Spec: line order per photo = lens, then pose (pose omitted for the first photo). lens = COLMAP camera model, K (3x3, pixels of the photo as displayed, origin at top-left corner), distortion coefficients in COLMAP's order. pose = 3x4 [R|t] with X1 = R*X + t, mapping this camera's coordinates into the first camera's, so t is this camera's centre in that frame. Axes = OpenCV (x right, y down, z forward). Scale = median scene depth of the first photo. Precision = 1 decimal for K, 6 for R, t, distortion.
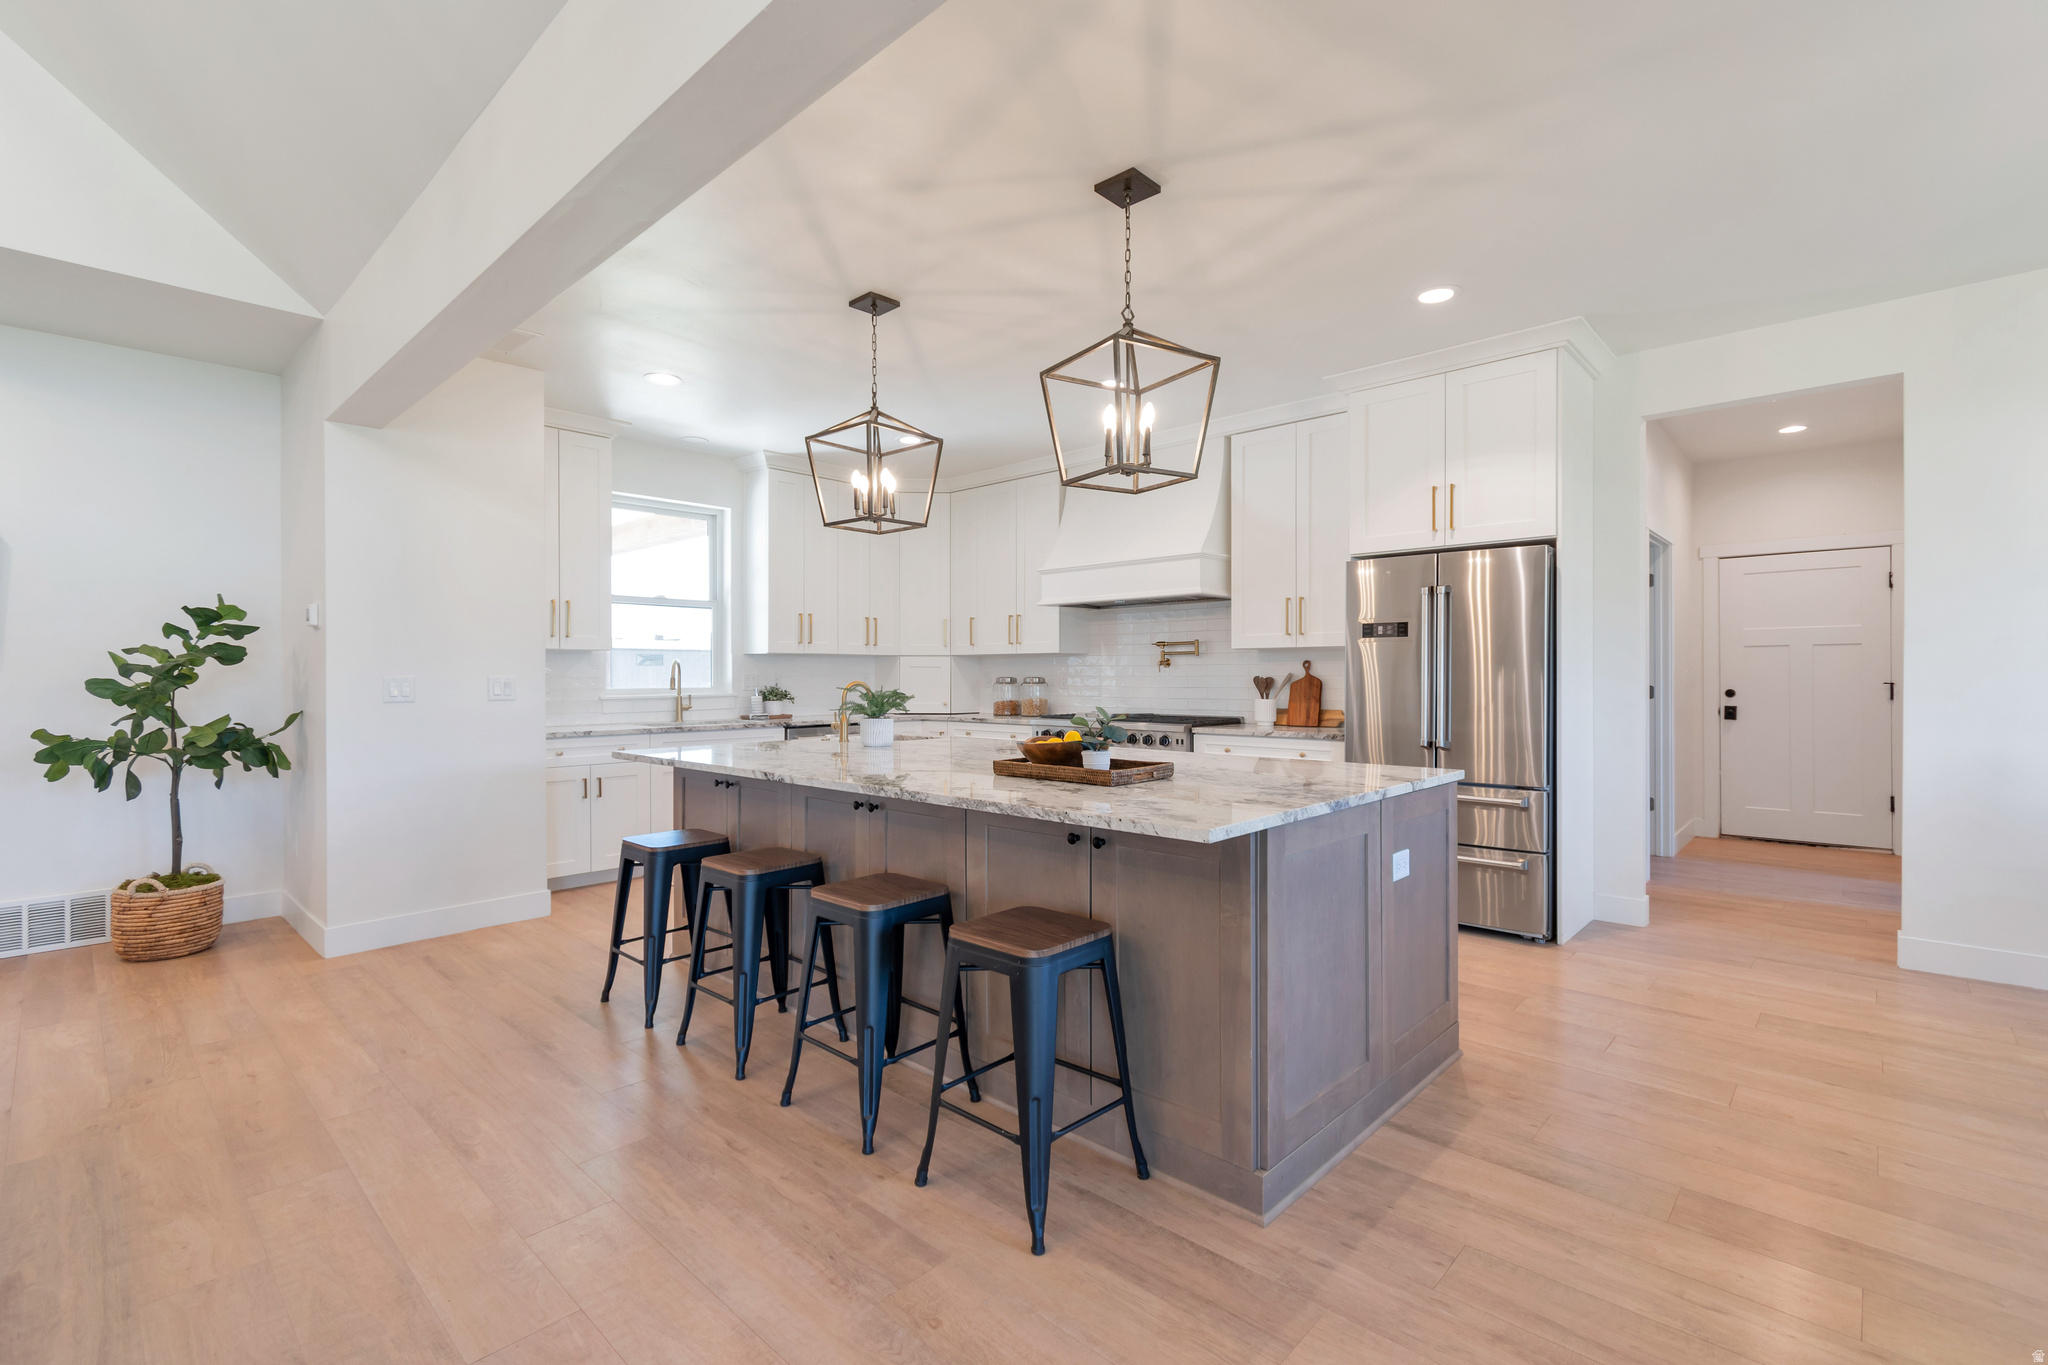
lens RADIAL K [[919.6, 0, 1019.0], [0, 919.6, 683.6], [0, 0, 1]] dist [-0.000524, -0.000013]
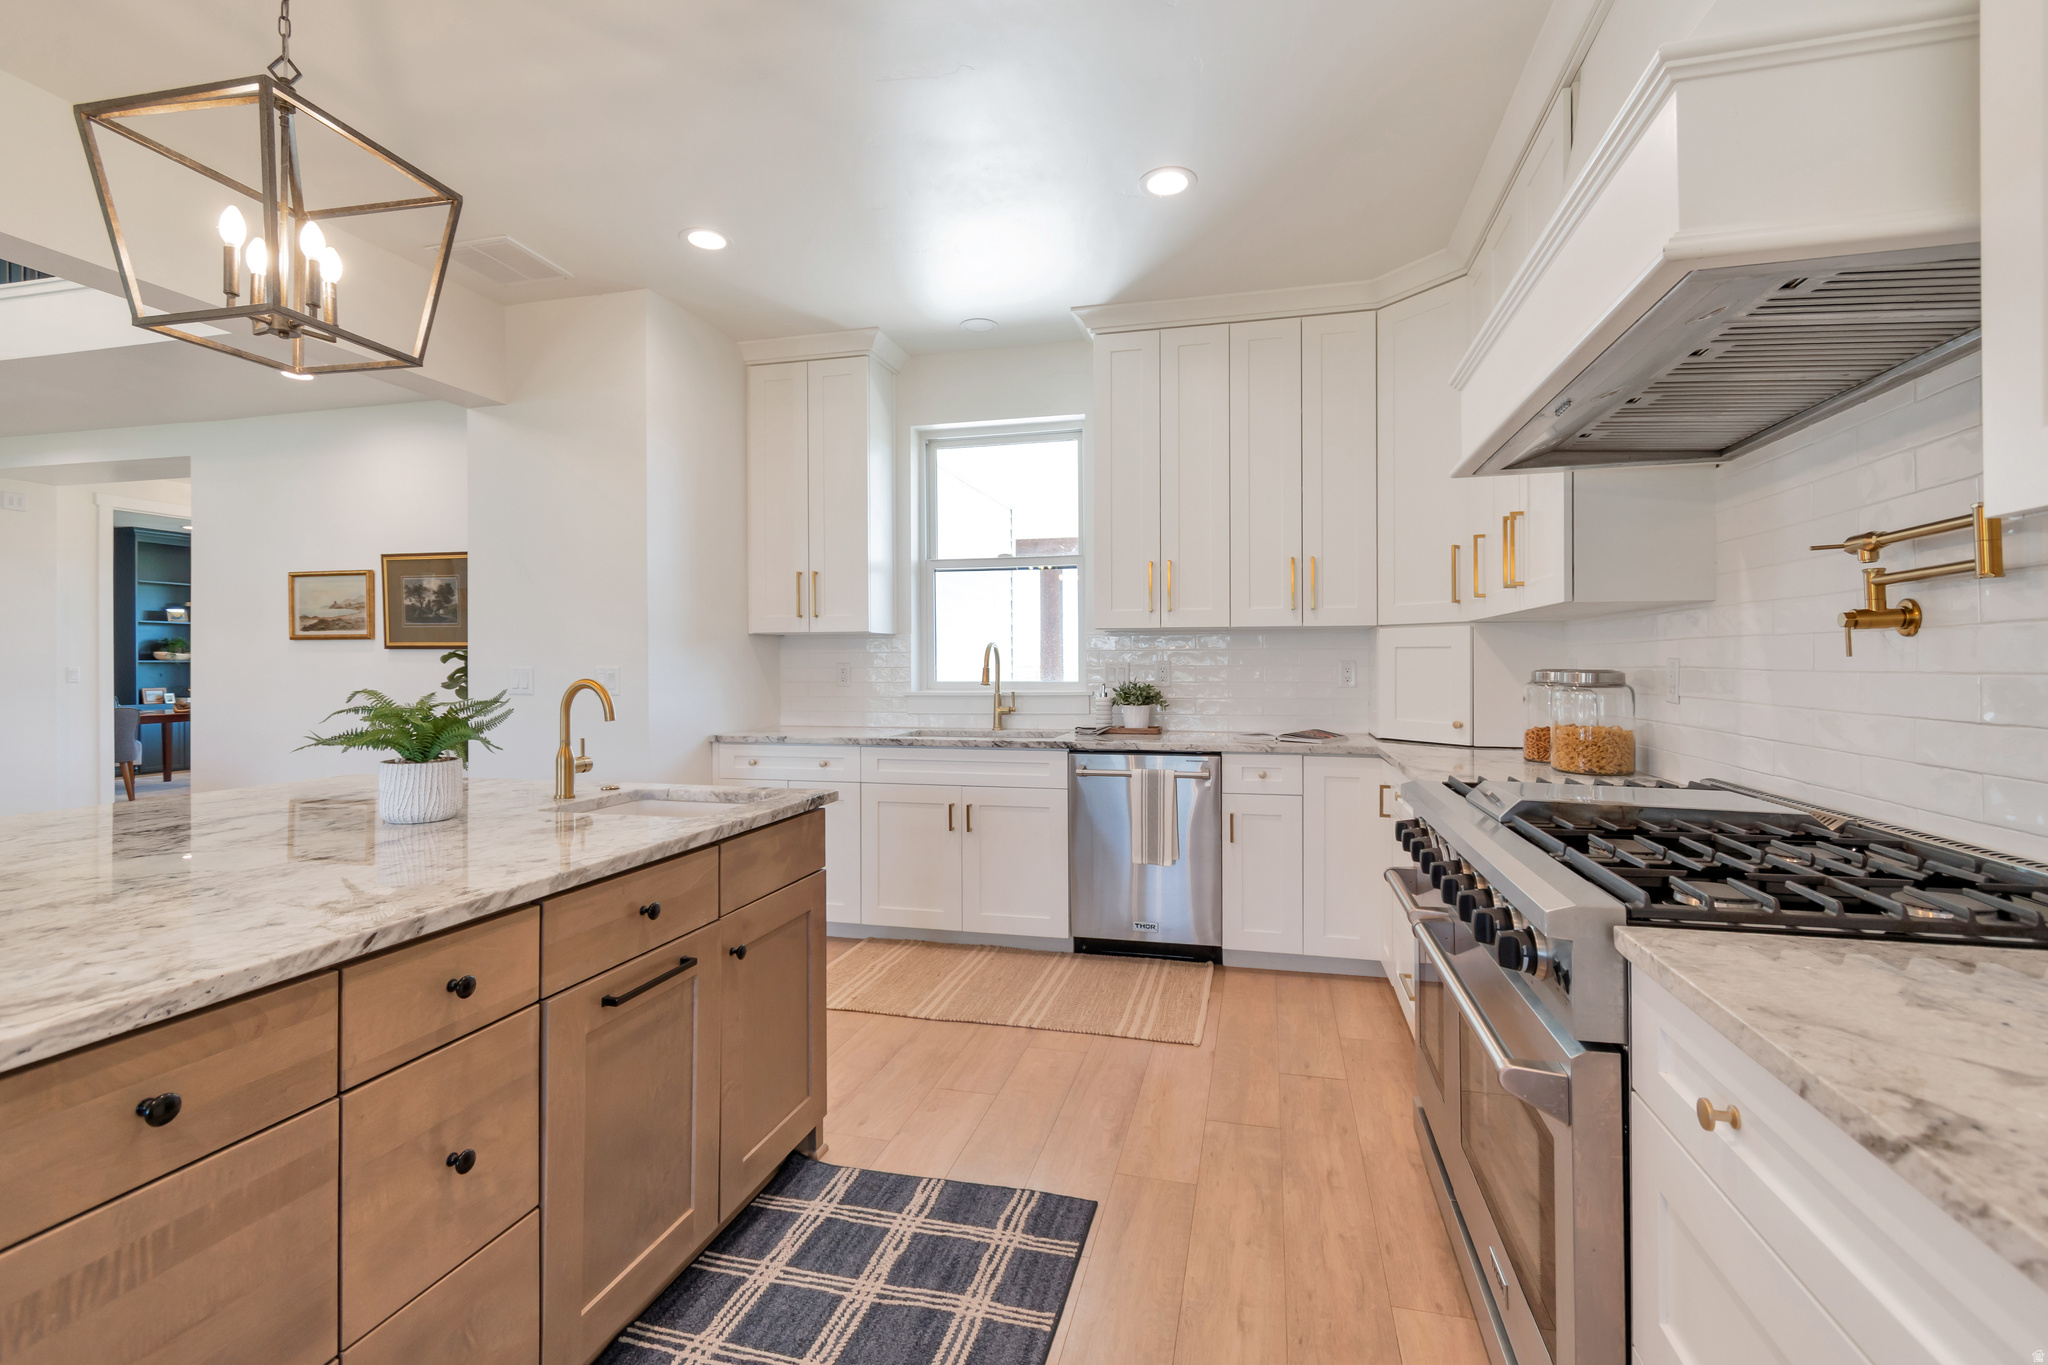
lens RADIAL K [[919.6, 0, 1027.1], [0, 919.6, 677.2], [0, 0, 1]] dist [-0.000524, -0.000013]
pose [[0.485339, 0.013041, -0.874229, 0.263180], [-0.006103, 0.999915, 0.011527, -0.007782], [0.874305, -0.000259, 0.485377, 0.676126]]
